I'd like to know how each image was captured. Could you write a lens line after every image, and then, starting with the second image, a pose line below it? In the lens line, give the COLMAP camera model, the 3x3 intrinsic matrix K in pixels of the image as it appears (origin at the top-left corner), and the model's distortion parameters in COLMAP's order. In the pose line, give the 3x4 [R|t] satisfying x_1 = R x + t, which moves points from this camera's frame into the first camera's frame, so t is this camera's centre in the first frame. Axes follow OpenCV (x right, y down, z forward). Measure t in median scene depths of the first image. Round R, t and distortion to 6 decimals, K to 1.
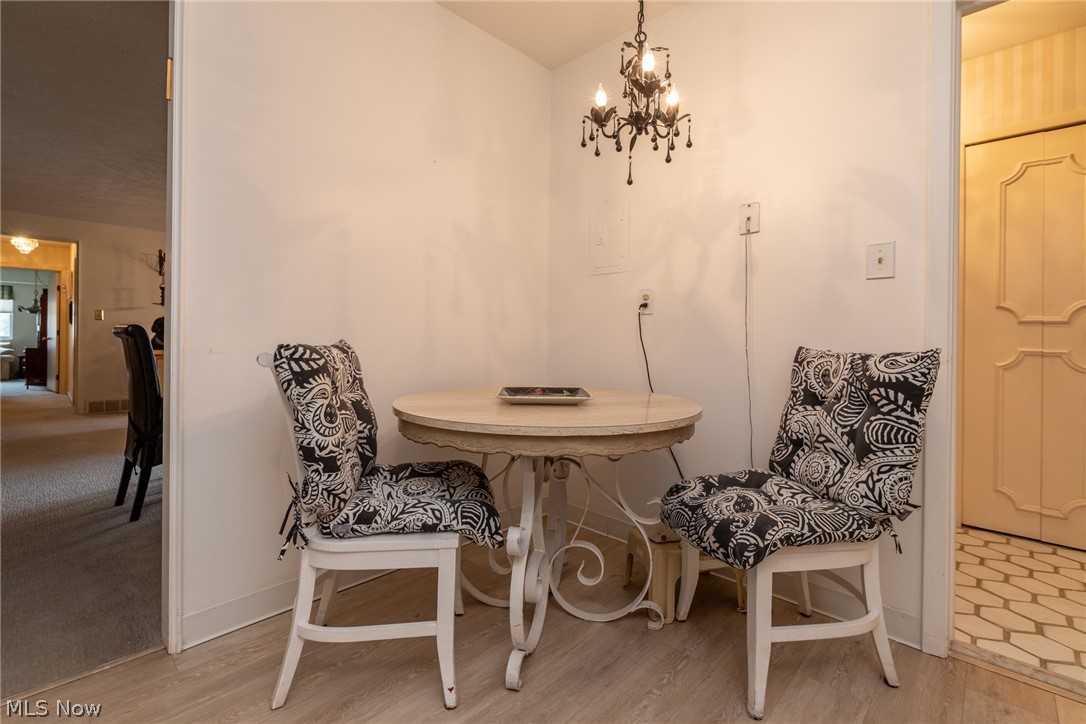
lens RADIAL K [[478.7, 0, 542.1], [0, 478.7, 343.0], [0, 0, 1]] dist [0.000473, 0.000197]
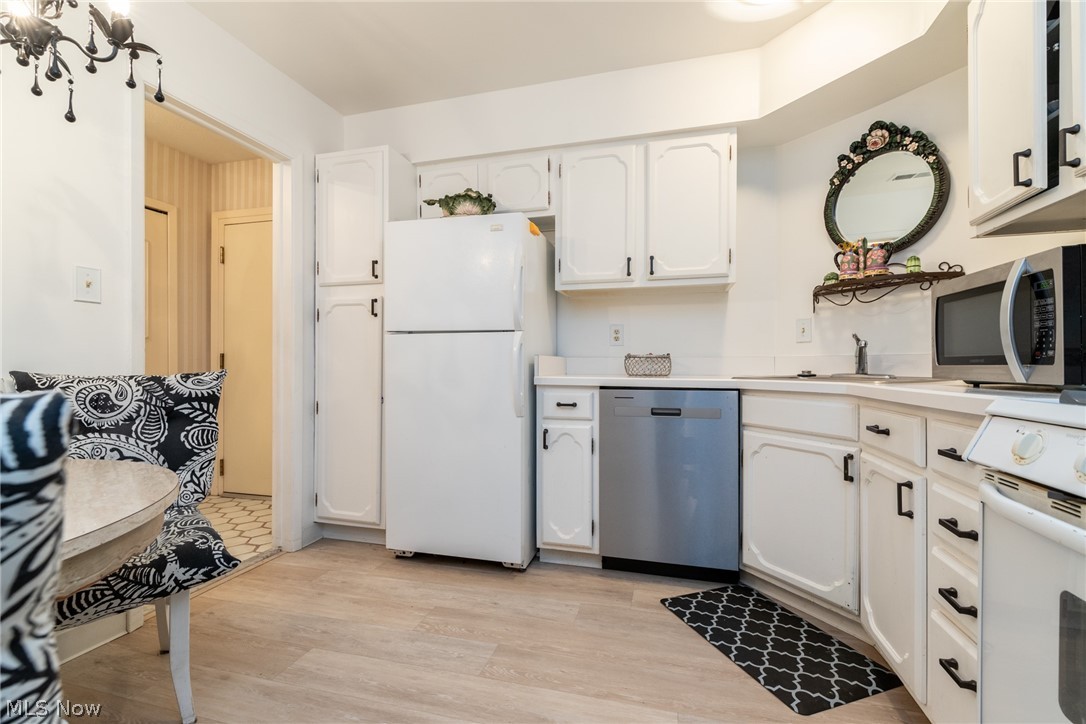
lens RADIAL K [[478.7, 0, 543.8], [0, 478.7, 362.1], [0, 0, 1]] dist [0.000473, 0.000197]
pose [[-0.469871, -0.005650, 0.882717, -0.763714], [-0.000234, 0.999980, 0.006277, -0.016603], [-0.882735, 0.002743, -0.469864, 0.737161]]
